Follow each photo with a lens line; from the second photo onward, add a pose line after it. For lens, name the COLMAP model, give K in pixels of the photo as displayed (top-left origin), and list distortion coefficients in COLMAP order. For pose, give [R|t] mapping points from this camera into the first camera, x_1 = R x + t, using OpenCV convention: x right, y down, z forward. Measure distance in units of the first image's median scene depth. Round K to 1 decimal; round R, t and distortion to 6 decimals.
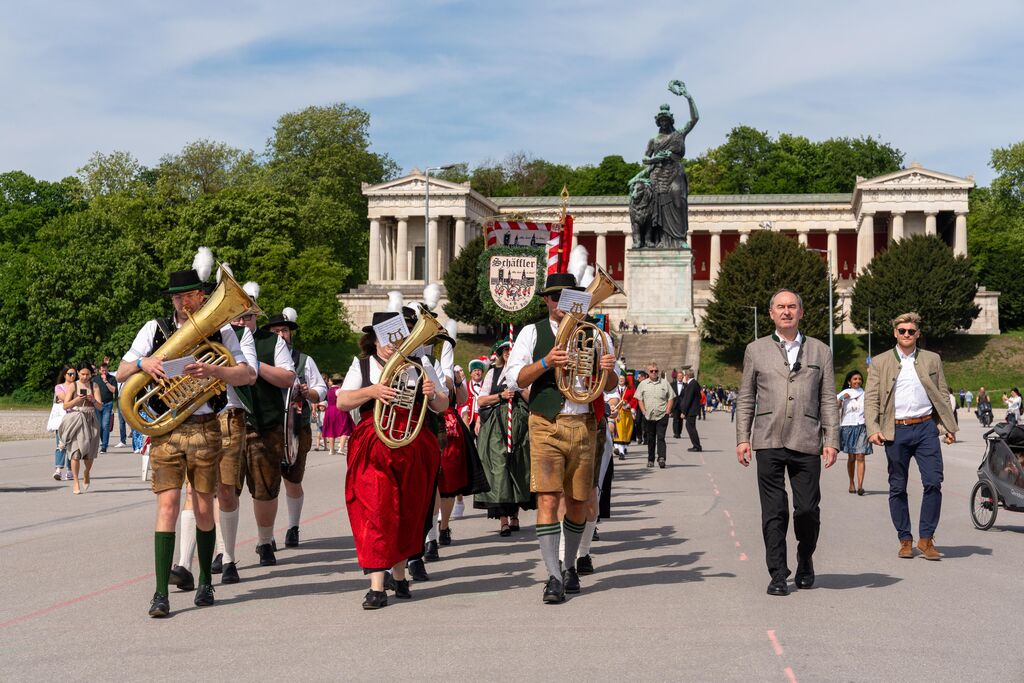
lens RADIAL K [[4350.1, 0, 512.0], [0, 4350.1, 341.5], [0, 0, 1]] dist [0.356797, 10.031932]
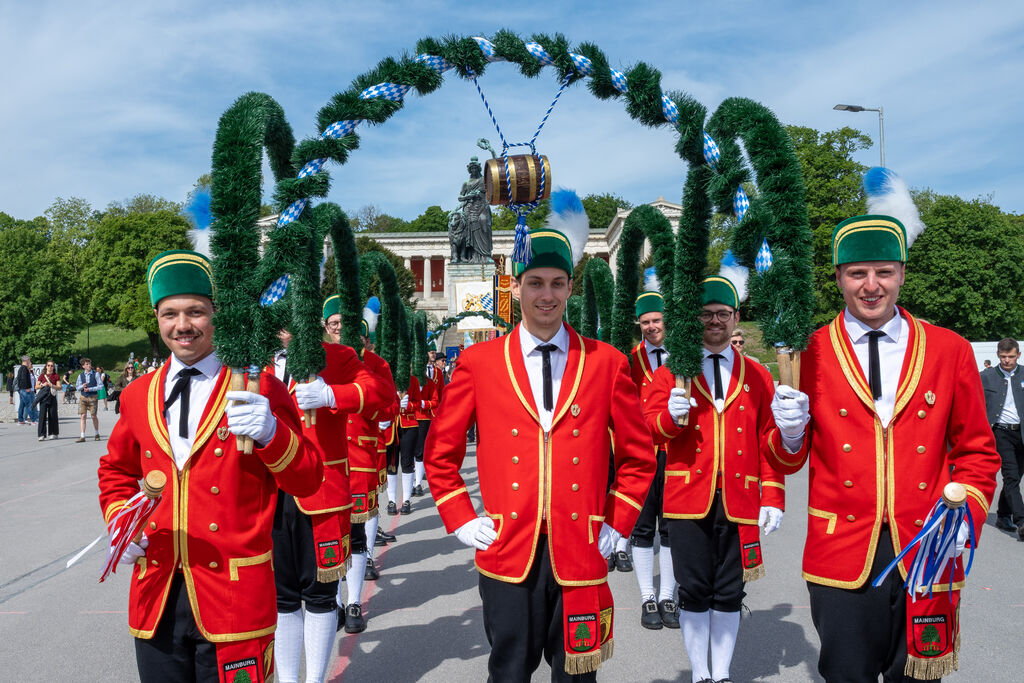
lens RADIAL K [[4350.1, 0, 512.0], [0, 4350.1, 341.5], [0, 0, 1]] dist [0.356797, 10.031932]
pose [[0.999234, -0.008289, 0.038234, -0.005236], [0.008123, 0.999957, 0.004495, -0.003092], [-0.038270, -0.004181, 0.999259, -0.343851]]
